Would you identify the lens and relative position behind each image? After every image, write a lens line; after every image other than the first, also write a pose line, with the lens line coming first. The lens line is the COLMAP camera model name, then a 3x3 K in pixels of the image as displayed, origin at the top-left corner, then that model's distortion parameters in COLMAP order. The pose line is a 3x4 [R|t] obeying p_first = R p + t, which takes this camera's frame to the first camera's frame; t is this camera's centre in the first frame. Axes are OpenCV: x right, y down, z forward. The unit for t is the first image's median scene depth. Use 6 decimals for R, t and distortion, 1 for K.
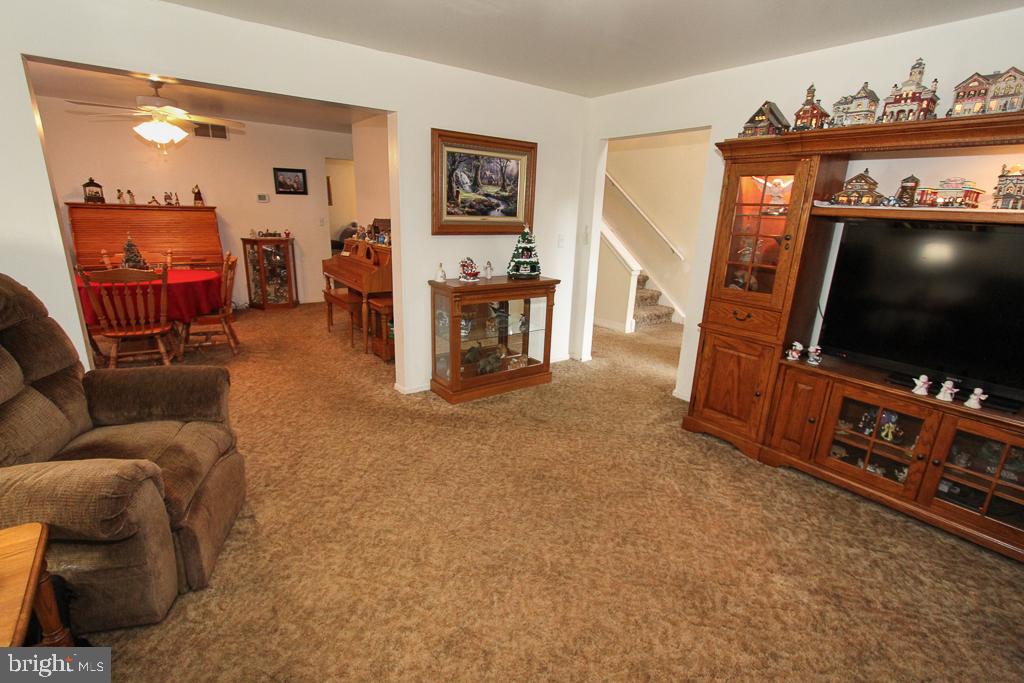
lens RADIAL K [[471.3, 0, 513.7], [0, 471.3, 346.0], [0, 0, 1]] dist [-0.015100, 0.000996]
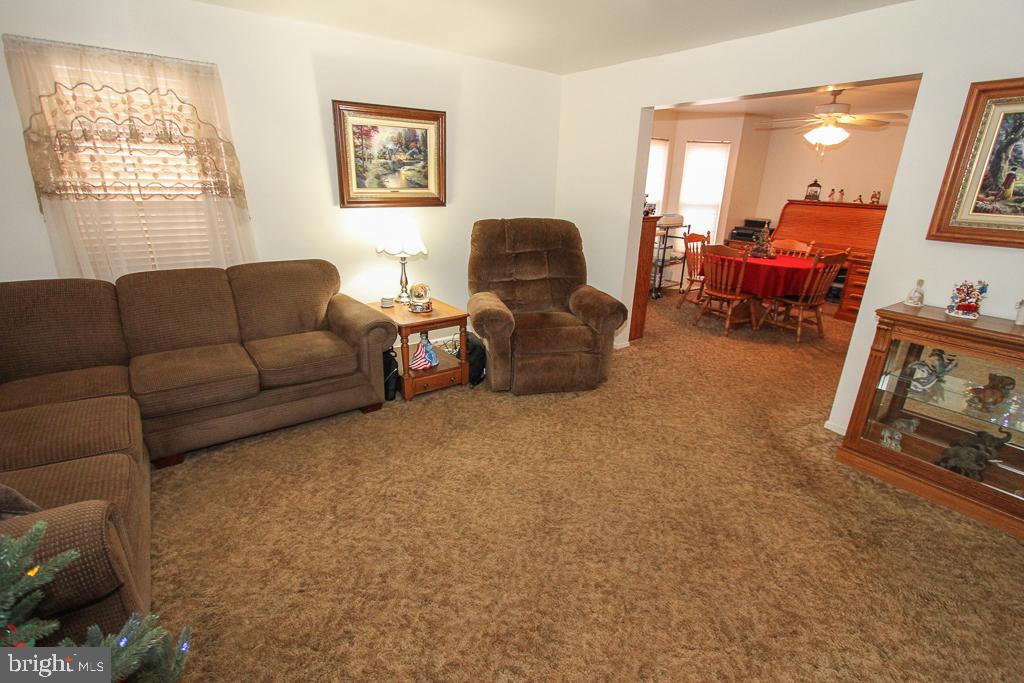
lens RADIAL K [[471.3, 0, 513.7], [0, 471.3, 346.0], [0, 0, 1]] dist [-0.015100, 0.000996]
pose [[-0.012258, 0.290904, -0.956674, 0.534977], [-0.306056, 0.909736, 0.280553, -0.093131], [0.951935, 0.296234, 0.077882, 0.389592]]
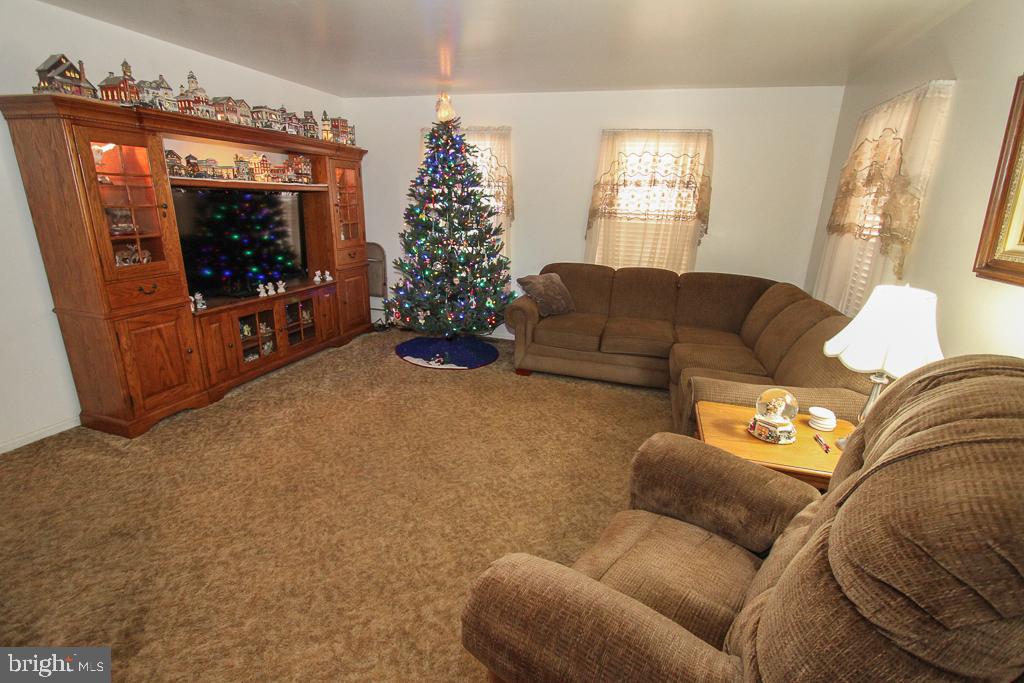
lens RADIAL K [[471.3, 0, 513.7], [0, 471.3, 346.0], [0, 0, 1]] dist [-0.015100, 0.000996]
pose [[-0.579747, -0.294708, 0.759632, -0.589356], [0.173827, 0.866098, 0.468676, -0.228935], [-0.796039, 0.403758, -0.450890, 0.700750]]
